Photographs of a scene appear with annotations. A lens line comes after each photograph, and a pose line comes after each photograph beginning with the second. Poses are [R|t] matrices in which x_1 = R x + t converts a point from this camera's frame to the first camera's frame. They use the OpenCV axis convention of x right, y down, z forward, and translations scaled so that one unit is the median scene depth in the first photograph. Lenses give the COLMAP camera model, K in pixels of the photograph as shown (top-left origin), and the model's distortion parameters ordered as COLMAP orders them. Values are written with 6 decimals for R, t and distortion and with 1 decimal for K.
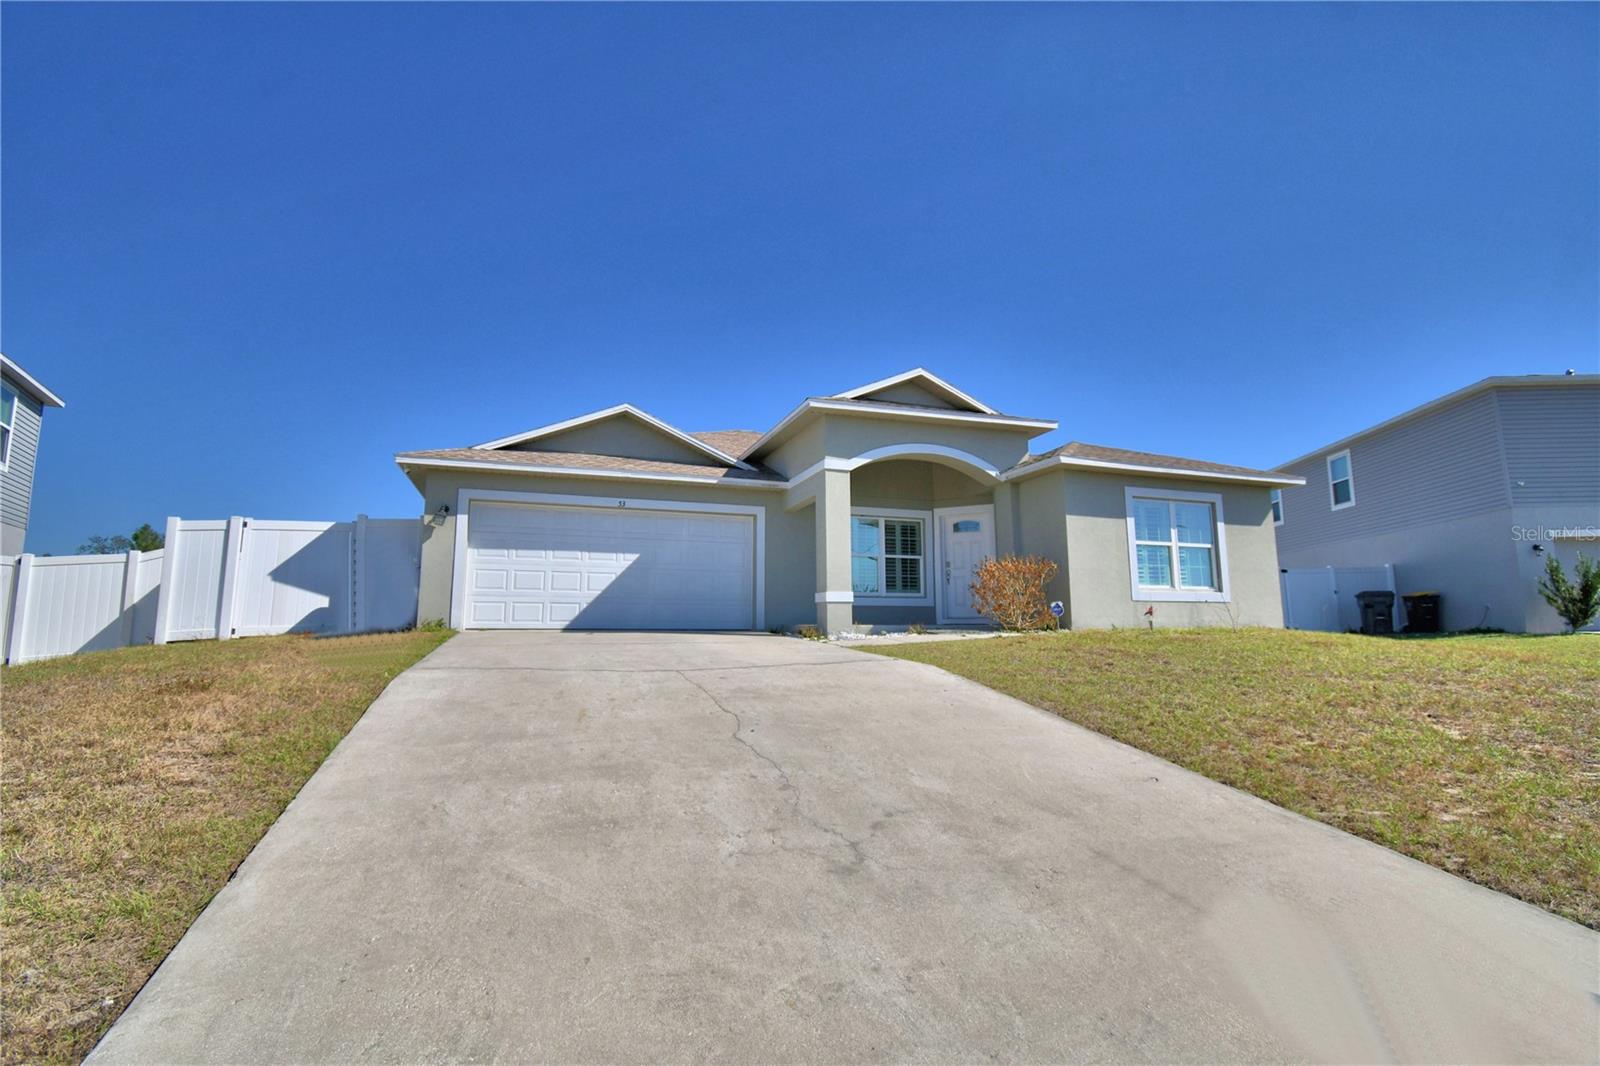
lens RADIAL K [[711.6, 0, 794.4], [0, 711.6, 531.7], [0, 0, 1]] dist [0.015926, -0.026561]
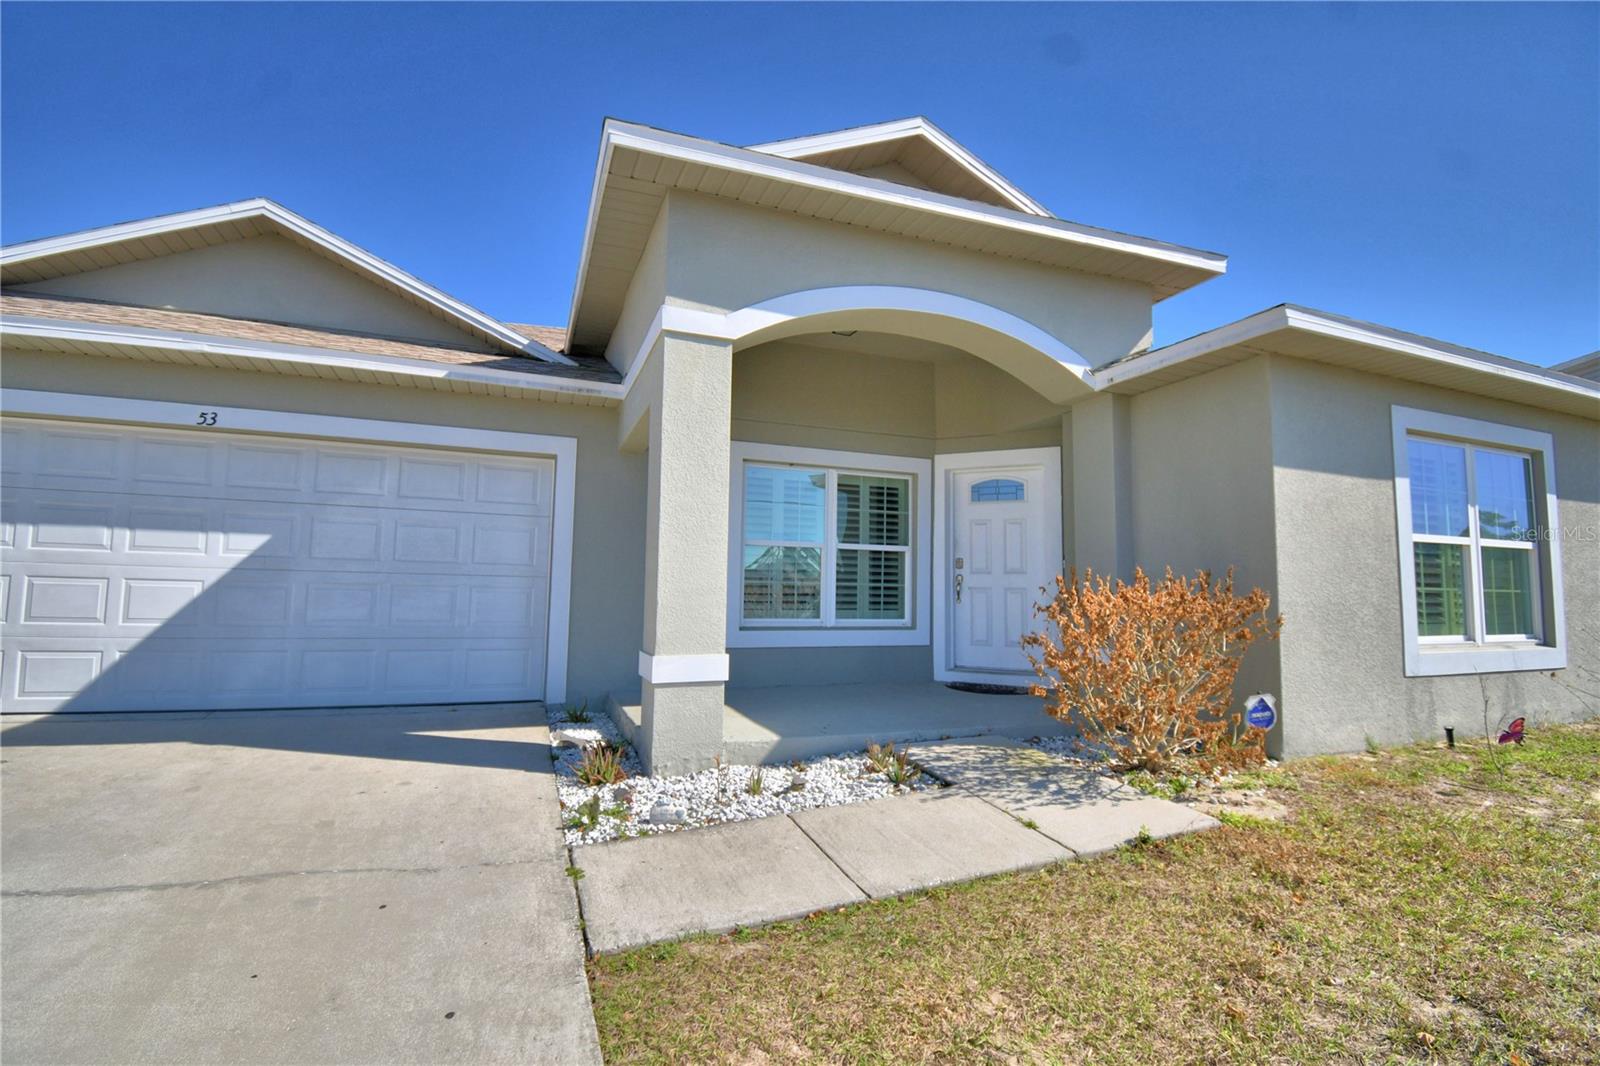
lens RADIAL K [[711.6, 0, 794.4], [0, 711.6, 531.7], [0, 0, 1]] dist [0.015926, -0.026561]
pose [[0.999589, 0.022308, 0.017991, 0.099867], [-0.023227, 0.998345, 0.052618, -0.002102], [-0.016787, -0.053014, 0.998453, 0.563078]]
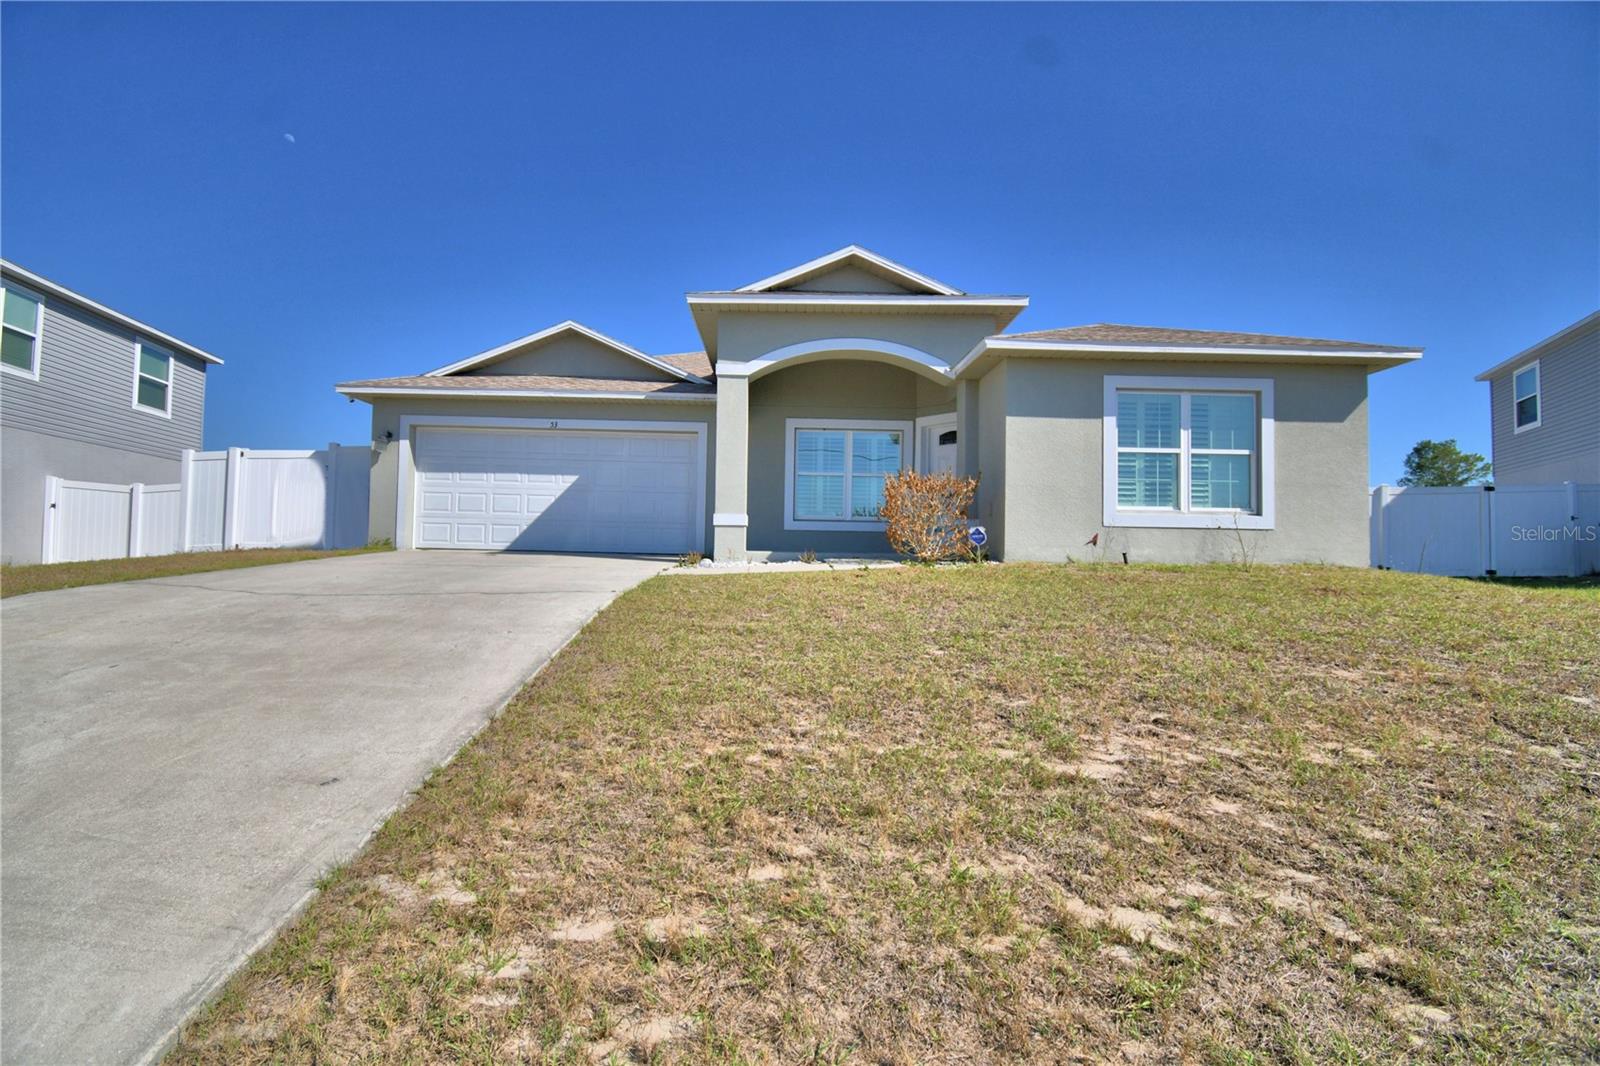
lens RADIAL K [[711.6, 0, 794.4], [0, 711.6, 531.7], [0, 0, 1]] dist [0.015926, -0.026561]
pose [[0.947348, 0.009717, -0.320059, 0.383568], [0.022623, 0.995011, 0.097171, 0.019618], [0.319407, -0.099296, 0.942401, 0.163595]]
